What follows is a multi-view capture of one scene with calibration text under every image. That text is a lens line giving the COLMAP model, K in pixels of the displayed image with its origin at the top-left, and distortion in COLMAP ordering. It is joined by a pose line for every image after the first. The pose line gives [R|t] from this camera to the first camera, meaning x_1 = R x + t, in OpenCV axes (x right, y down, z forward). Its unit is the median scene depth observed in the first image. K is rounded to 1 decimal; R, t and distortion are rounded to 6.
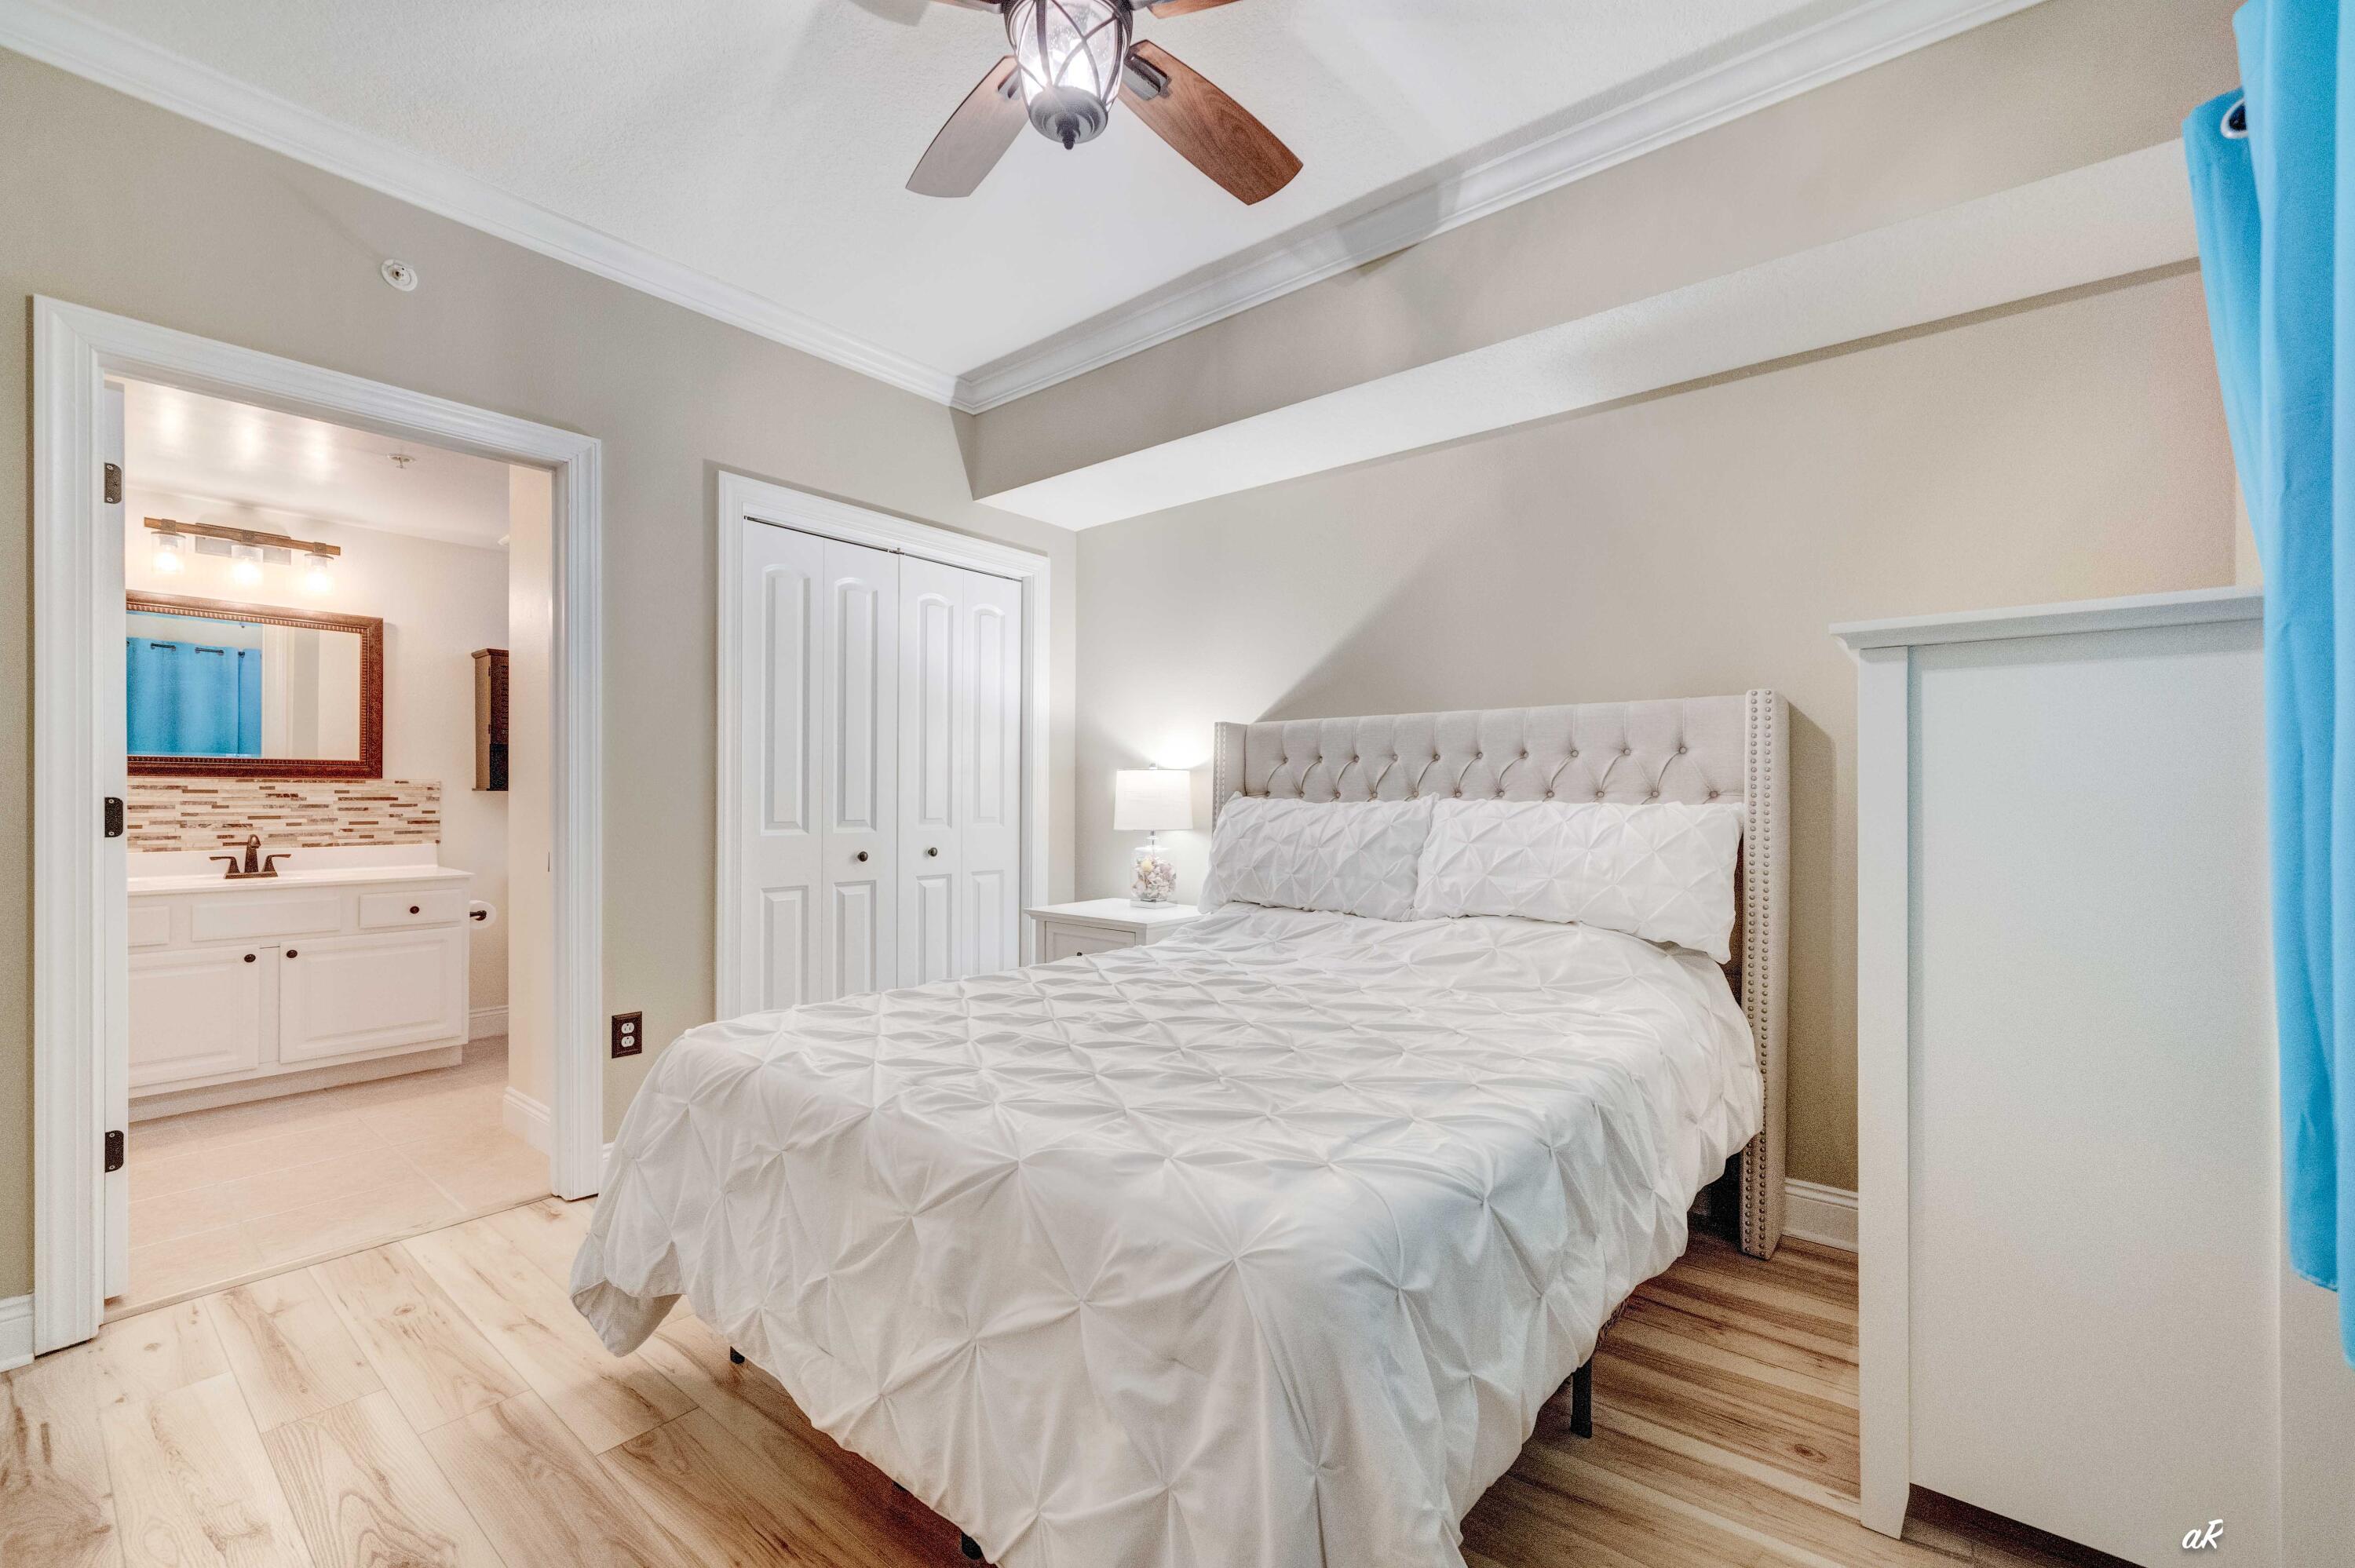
lens RADIAL K [[958.1, 0, 1185.4], [0, 958.1, 802.3], [0, 0, 1]] dist [0.001676, 0.000184]
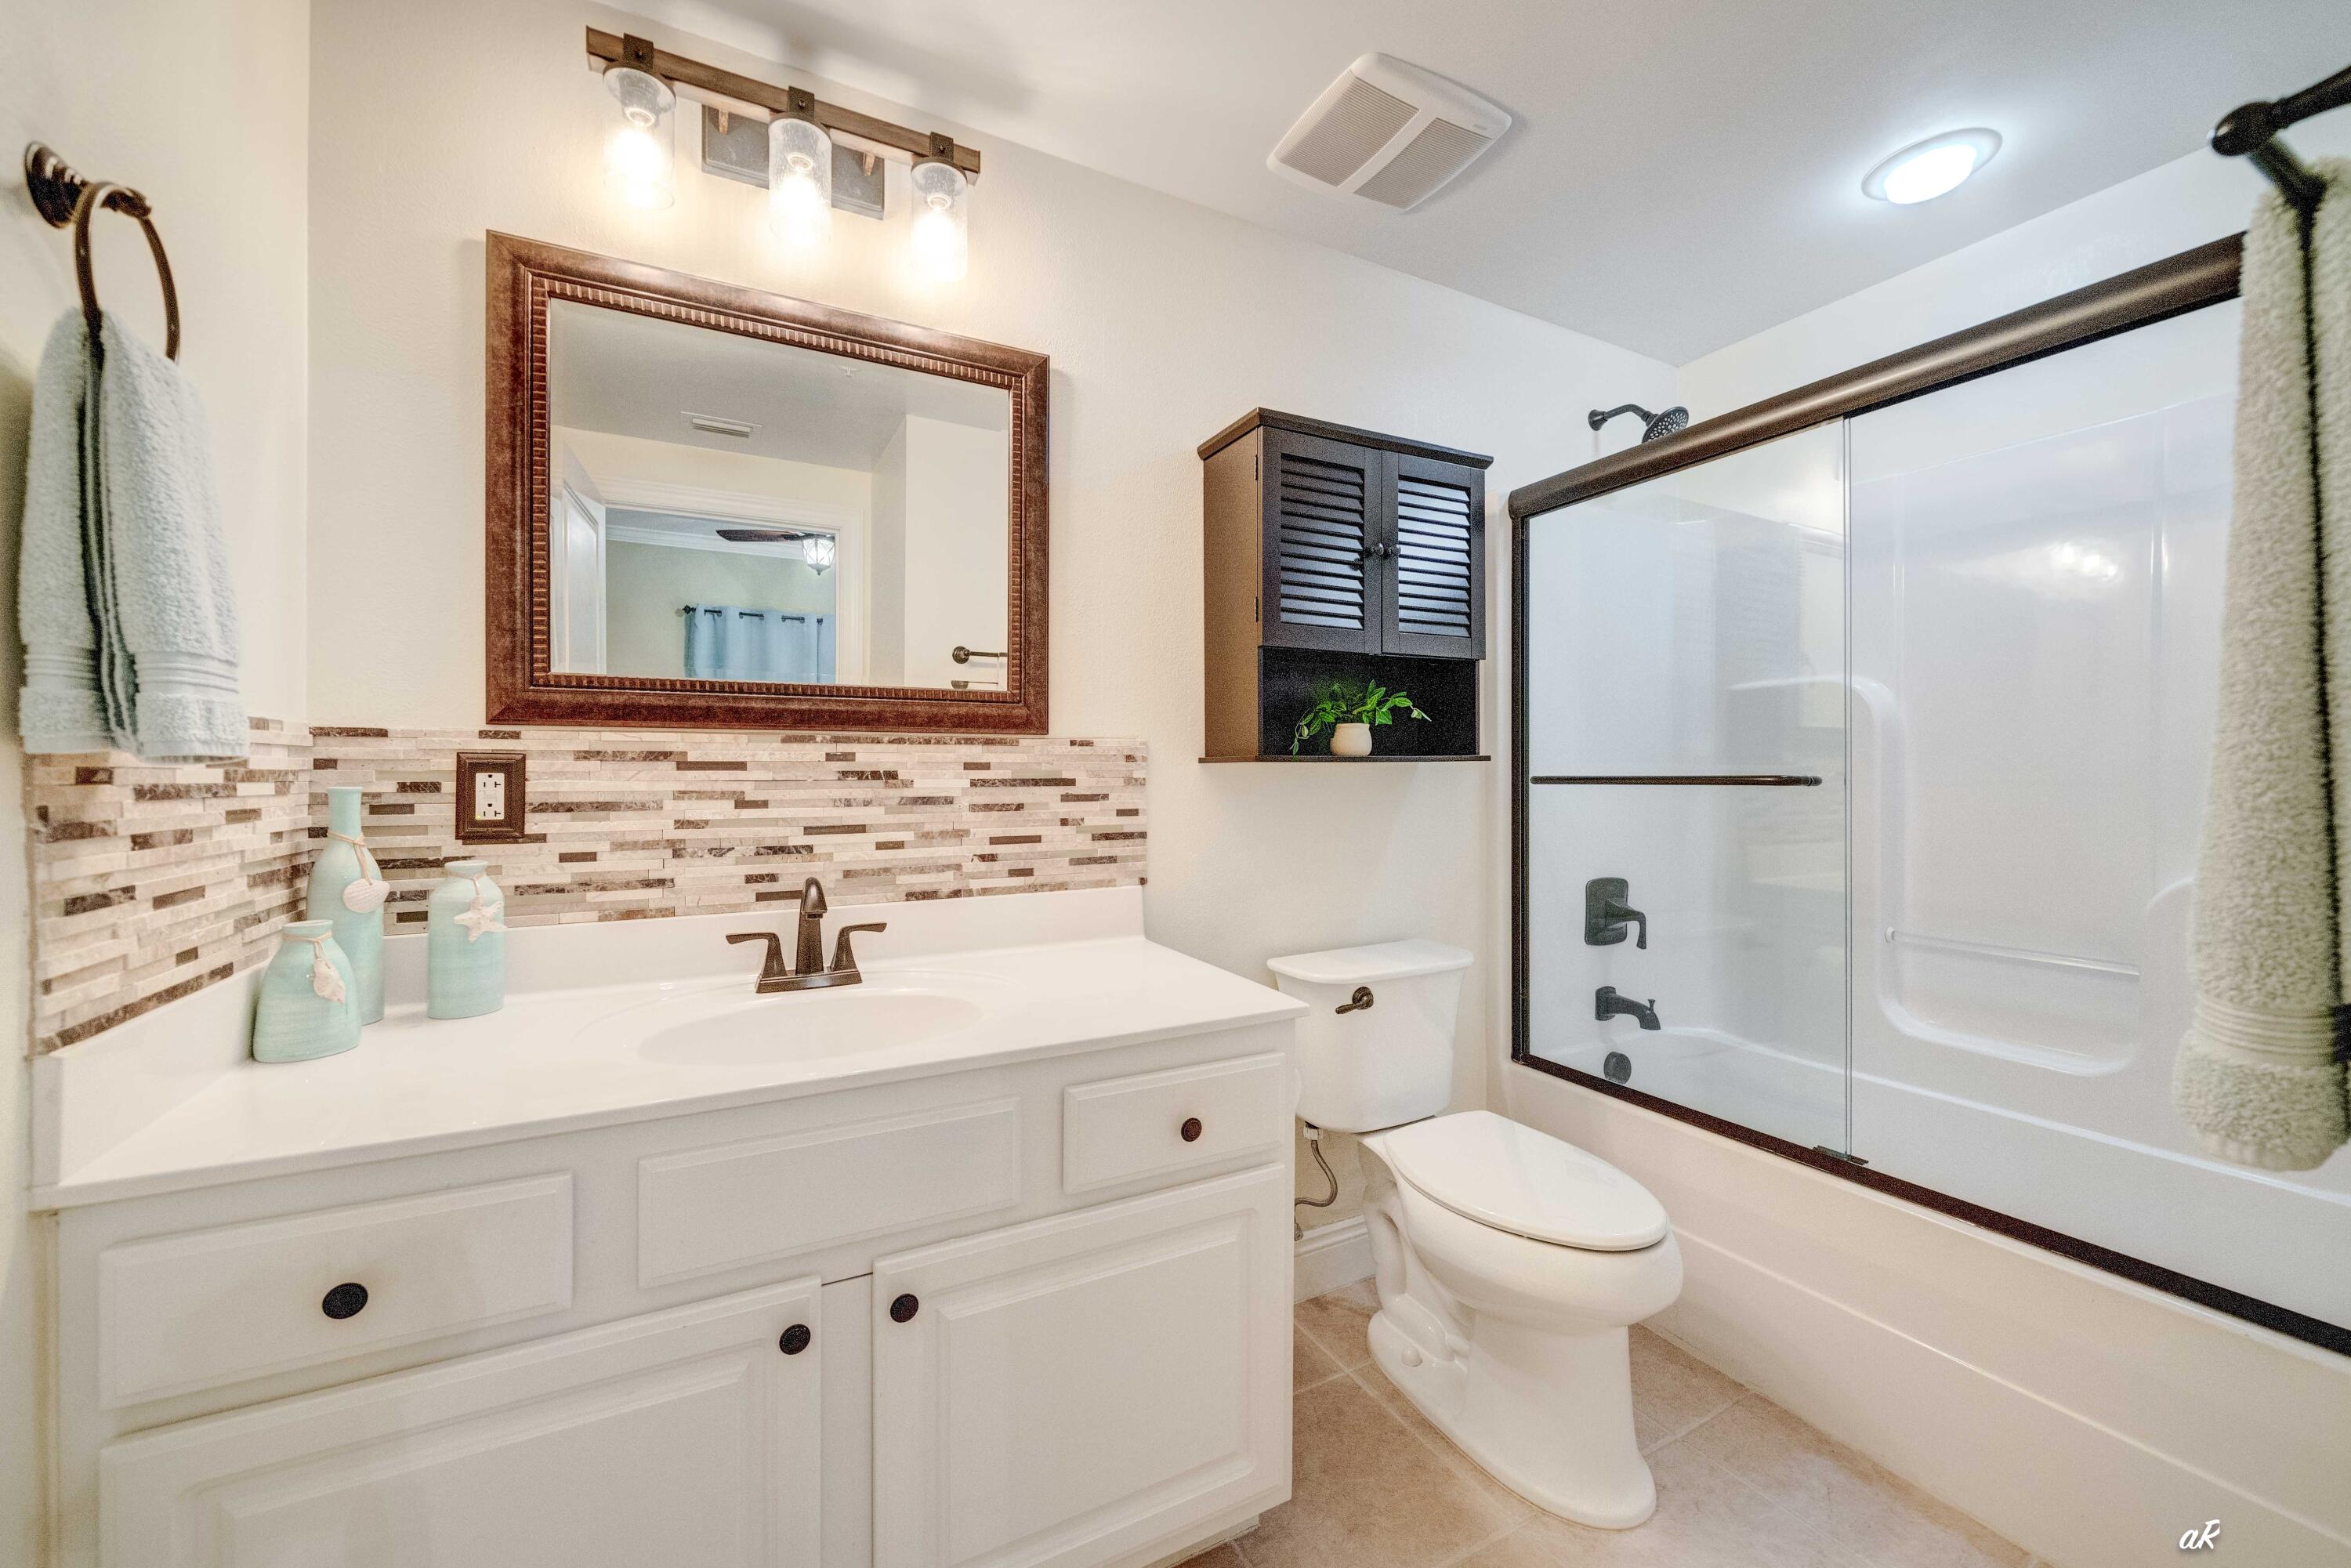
lens RADIAL K [[894.1, 0, 1167.6], [0, 894.1, 772.2], [0, 0, 1]] dist [-0.009417, -0.000067]
pose [[0.915991, -0.004848, -0.401169, -0.697804], [0.001572, 0.999963, -0.008497, -0.005302], [0.401196, 0.007152, 0.915964, 0.729900]]
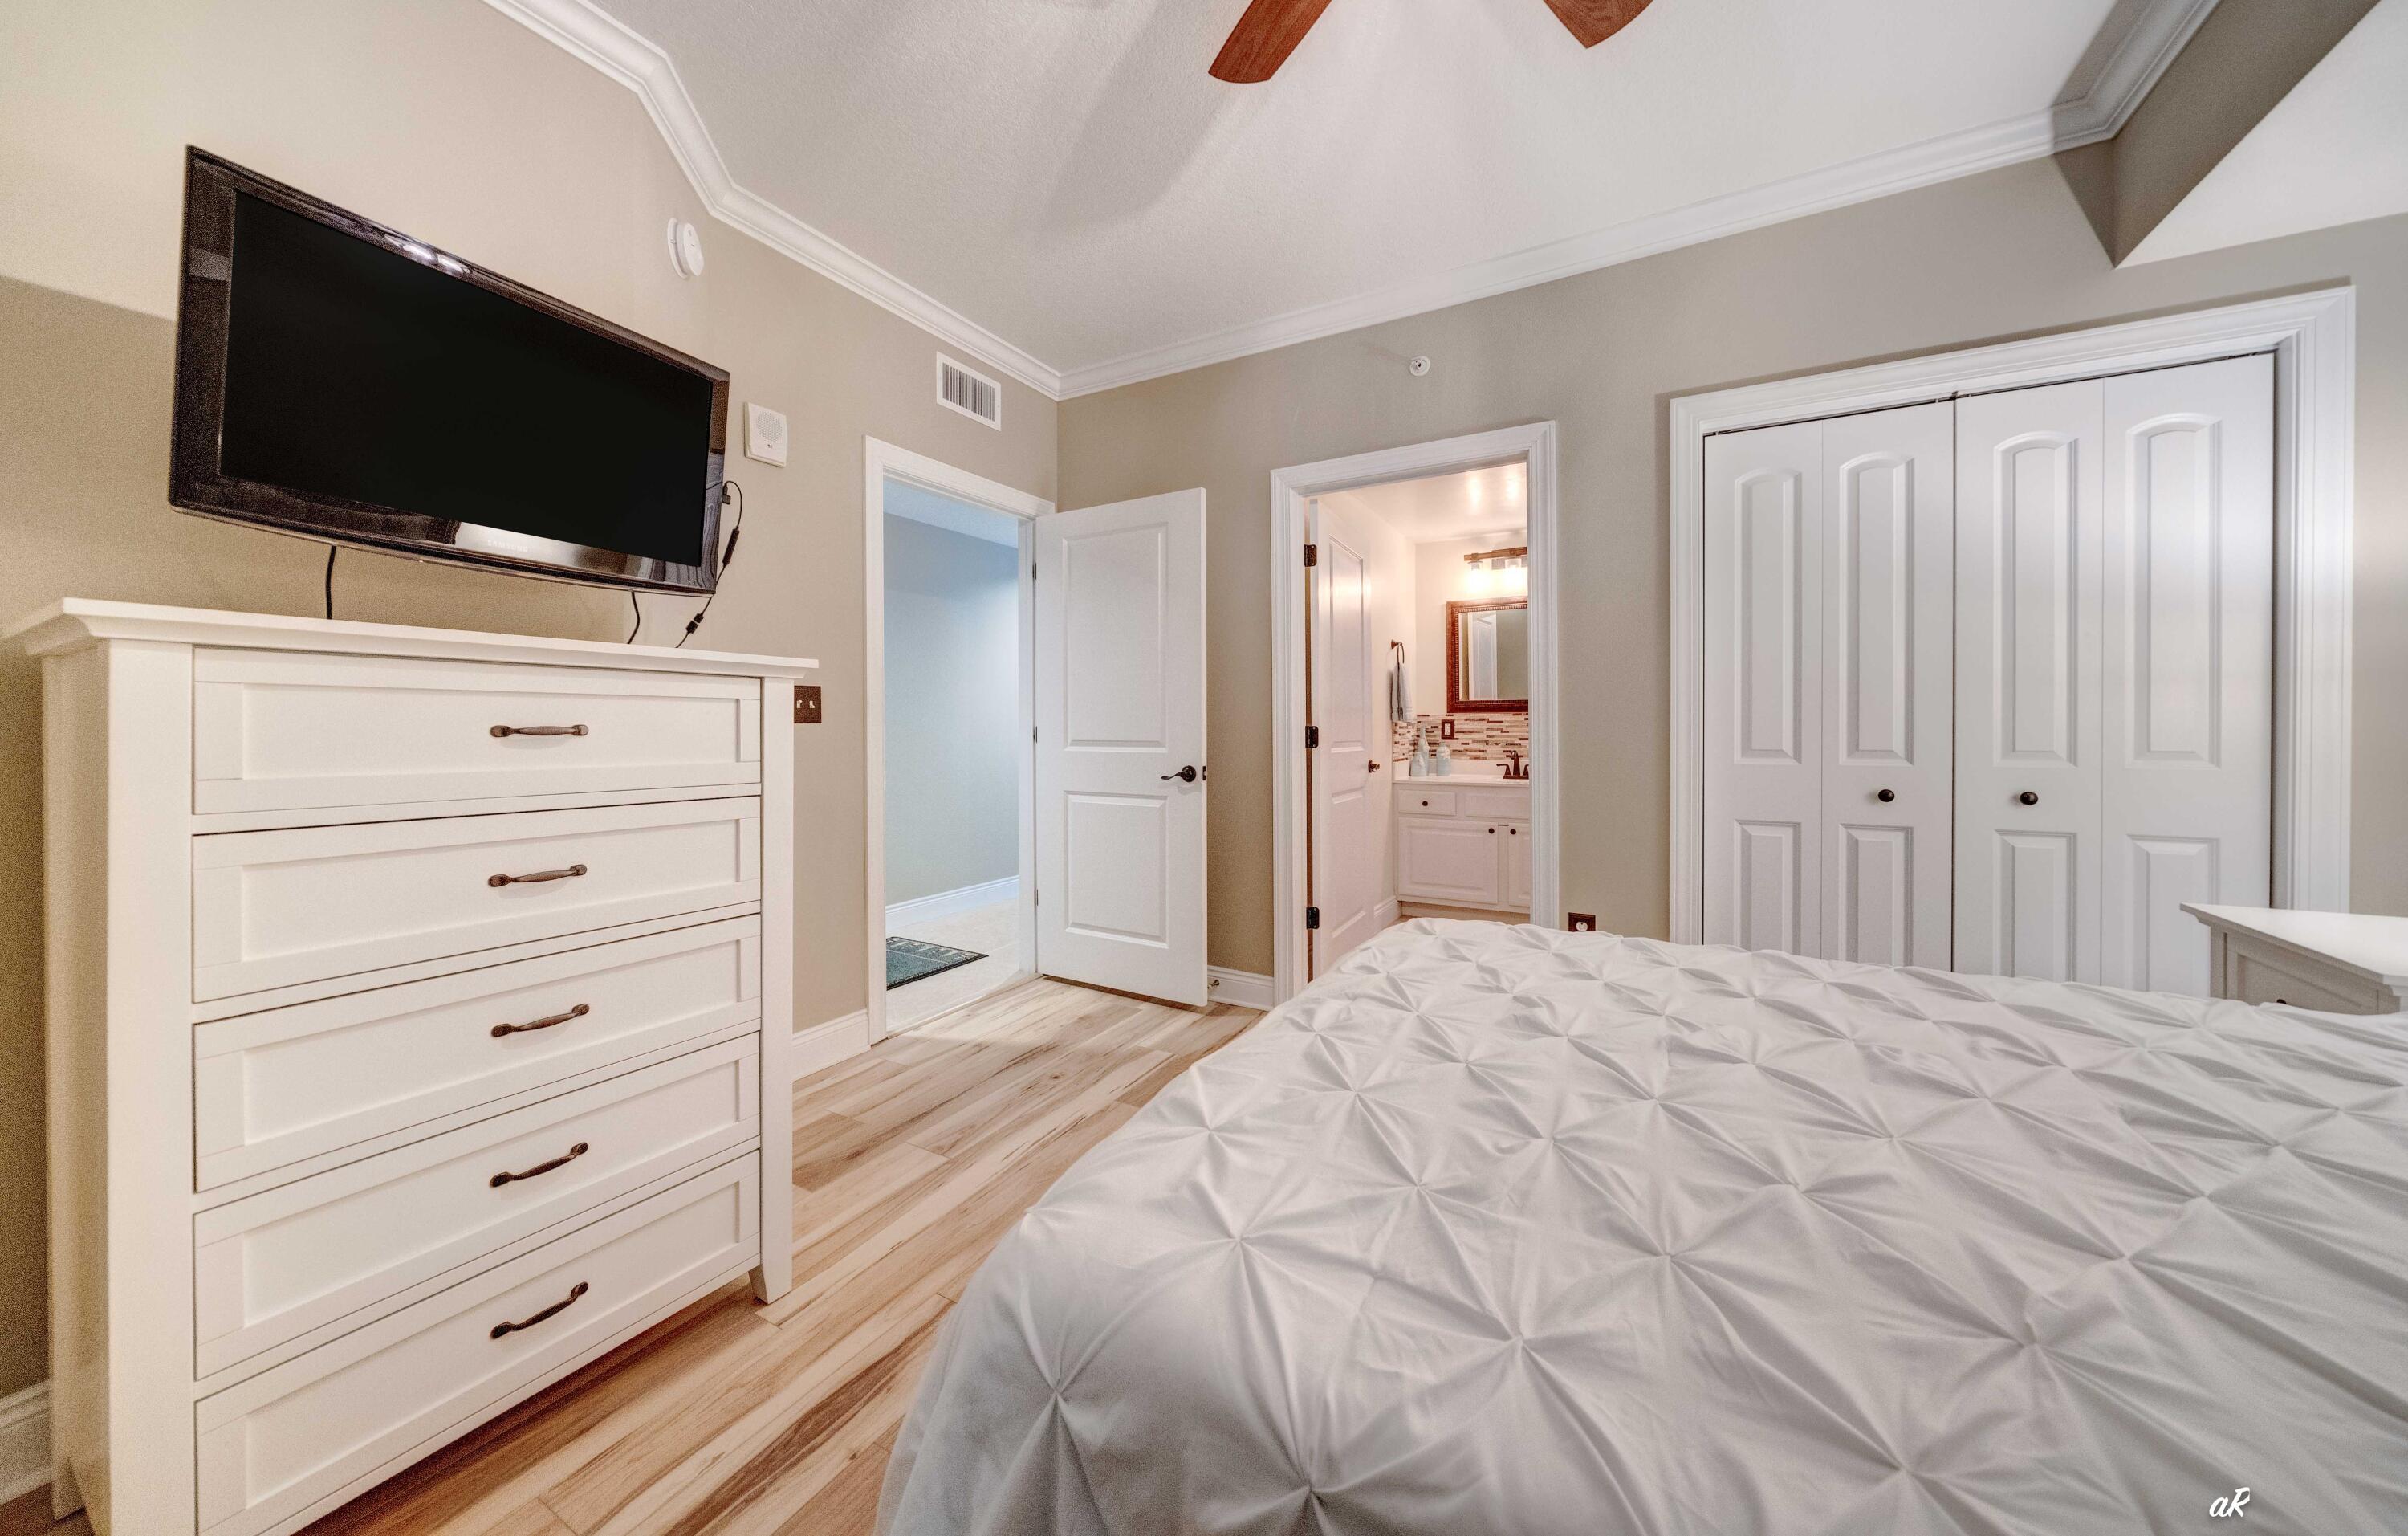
lens RADIAL K [[842.0, 0, 1189.1], [0, 842.0, 731.3], [0, 0, 1]] dist [0.000211, 0.000057]
pose [[0.166545, 0.002288, -0.986031, 0.241462], [-0.000263, 0.999997, 0.002276, 0.000937], [0.986034, -0.000120, 0.166546, 0.277552]]
